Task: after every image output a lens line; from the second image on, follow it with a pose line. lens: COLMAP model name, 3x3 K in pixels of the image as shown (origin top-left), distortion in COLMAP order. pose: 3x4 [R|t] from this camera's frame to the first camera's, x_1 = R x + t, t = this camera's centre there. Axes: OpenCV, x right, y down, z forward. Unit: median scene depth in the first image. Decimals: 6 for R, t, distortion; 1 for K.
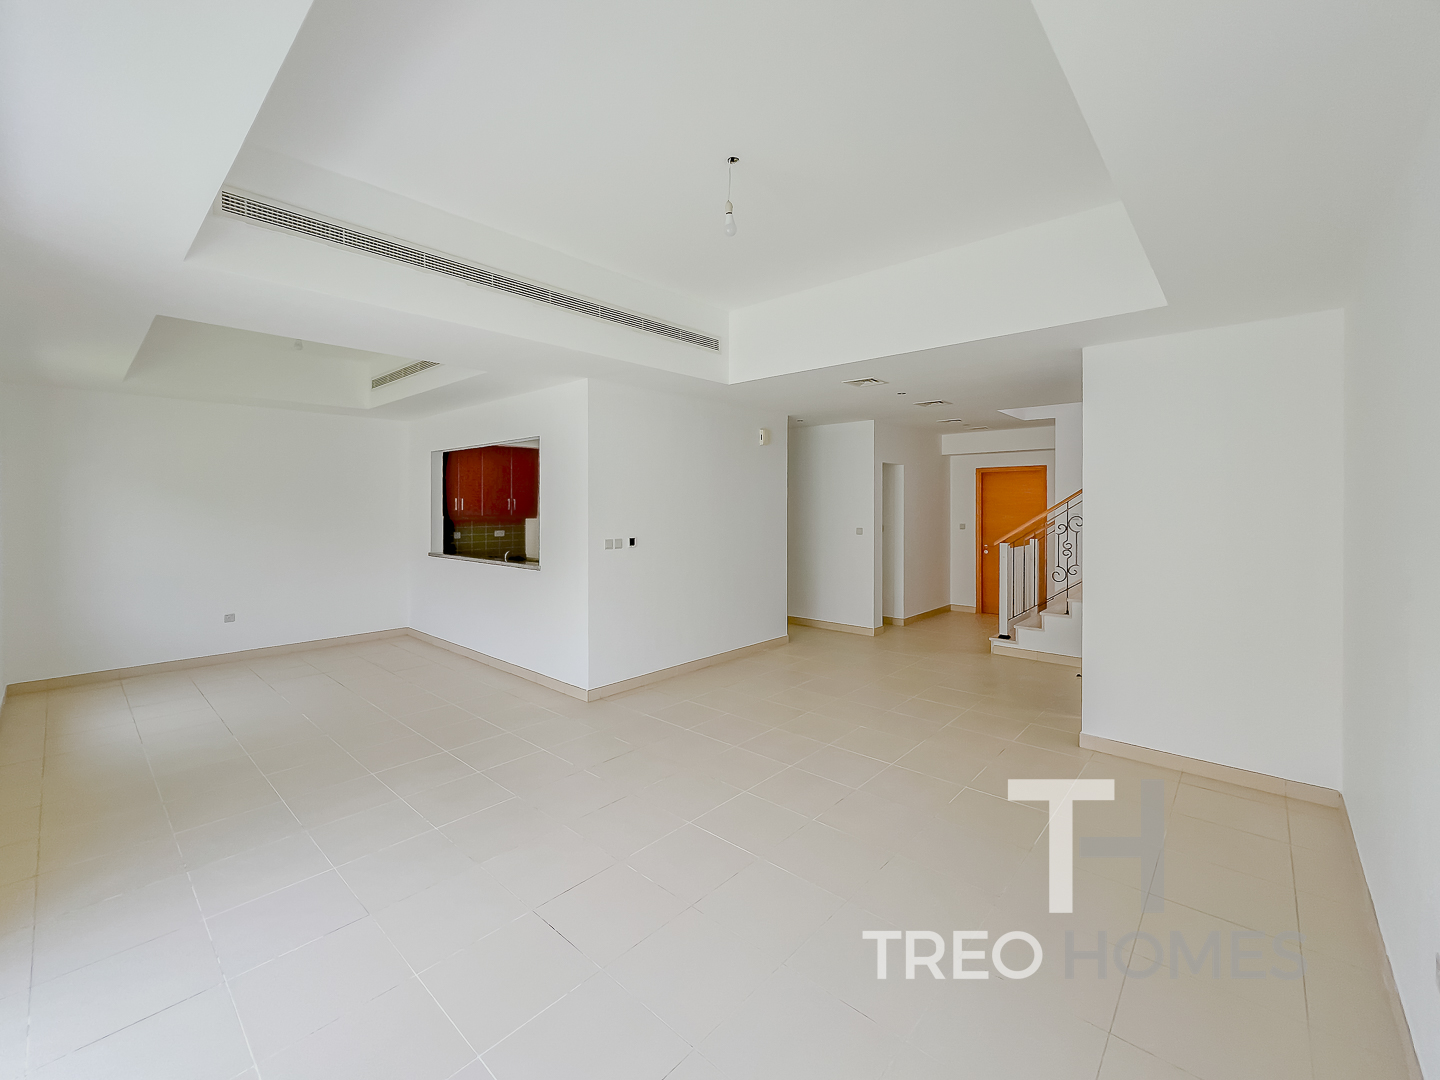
lens RADIAL K [[581.3, 0, 731.8], [0, 581.3, 501.6], [0, 0, 1]] dist [-0.000487, -0.000061]
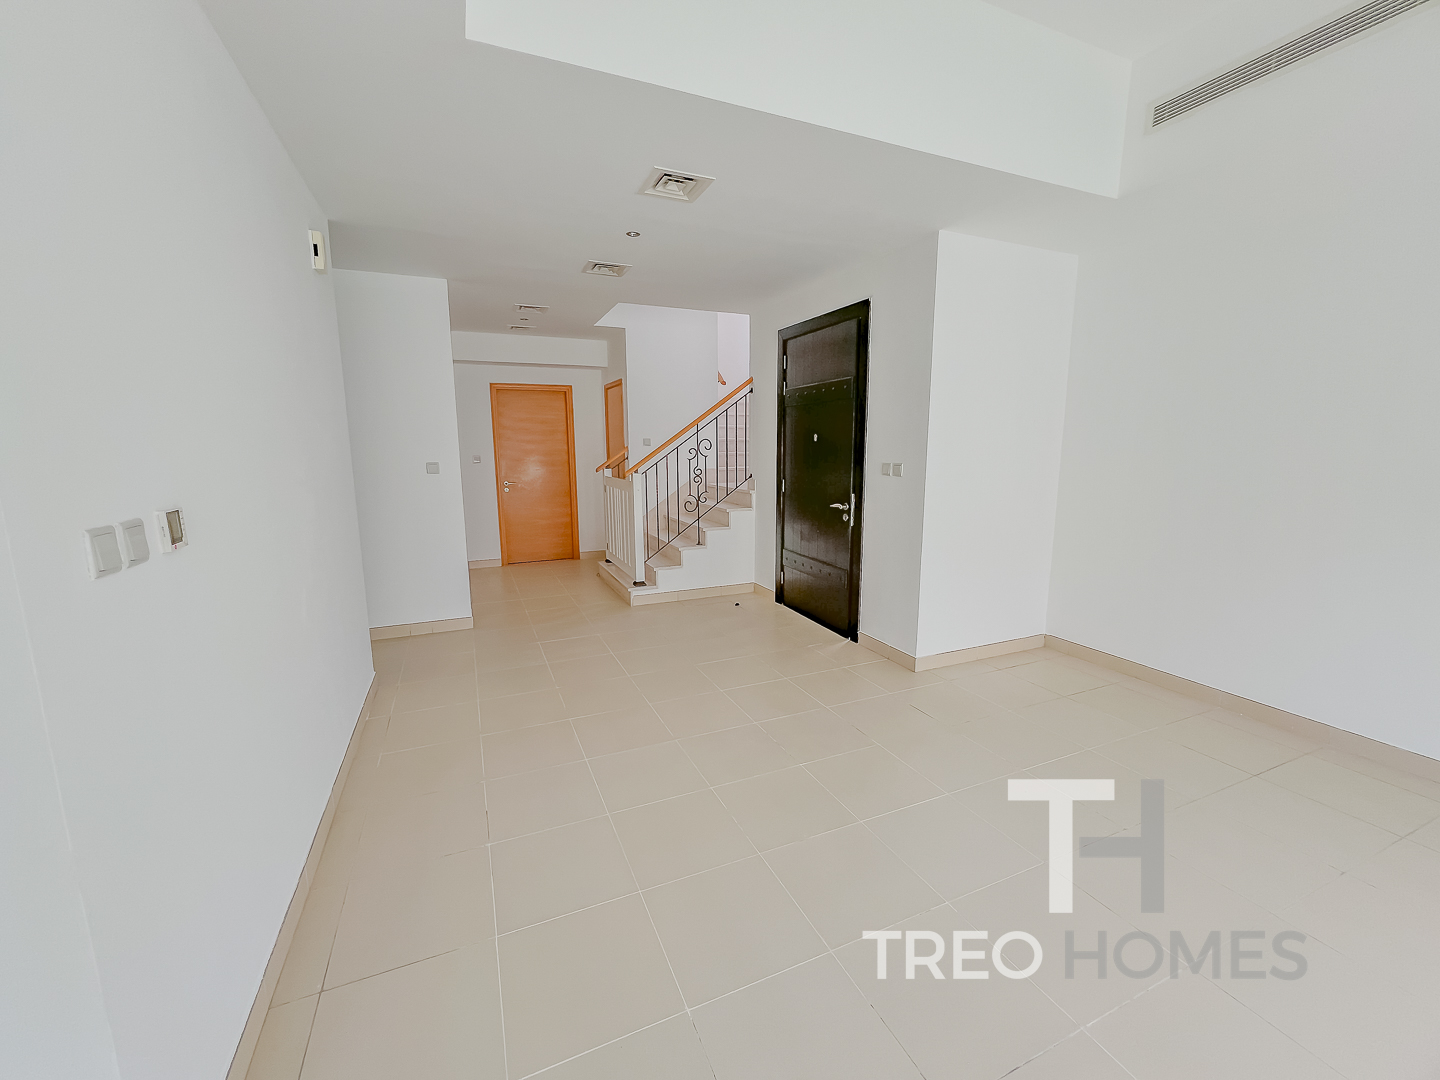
lens RADIAL K [[579.3, 0, 720.0], [0, 579.3, 540.0], [0, 0, 1]] dist [-0.000430, -0.000024]
pose [[0.413998, -0.152476, 0.897417, -0.247319], [-0.000210, 0.985855, 0.167599, 0.028657], [-0.910278, -0.069574, 0.408110, 0.582533]]
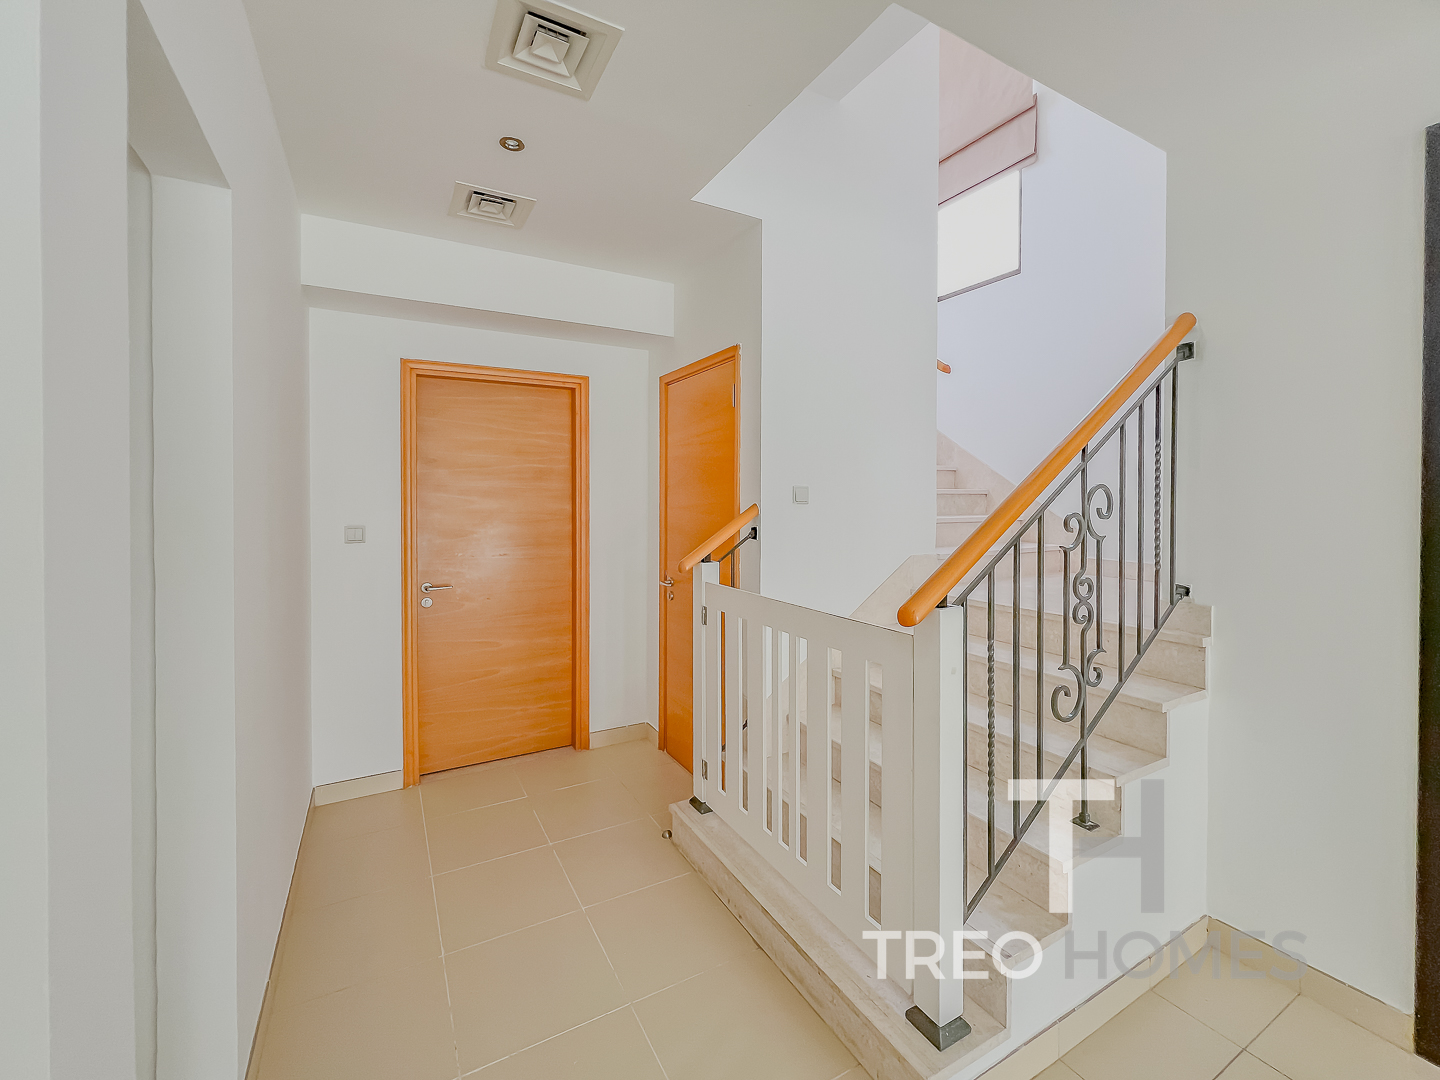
lens RADIAL K [[581.3, 0, 731.8], [0, 581.3, 501.6], [0, 0, 1]] dist [-0.000487, -0.000061]
pose [[0.289233, -0.009268, 0.957214, 0.251142], [-0.001710, 0.999947, 0.010198, 0.030189], [-0.957257, -0.004586, 0.289201, 1.077853]]
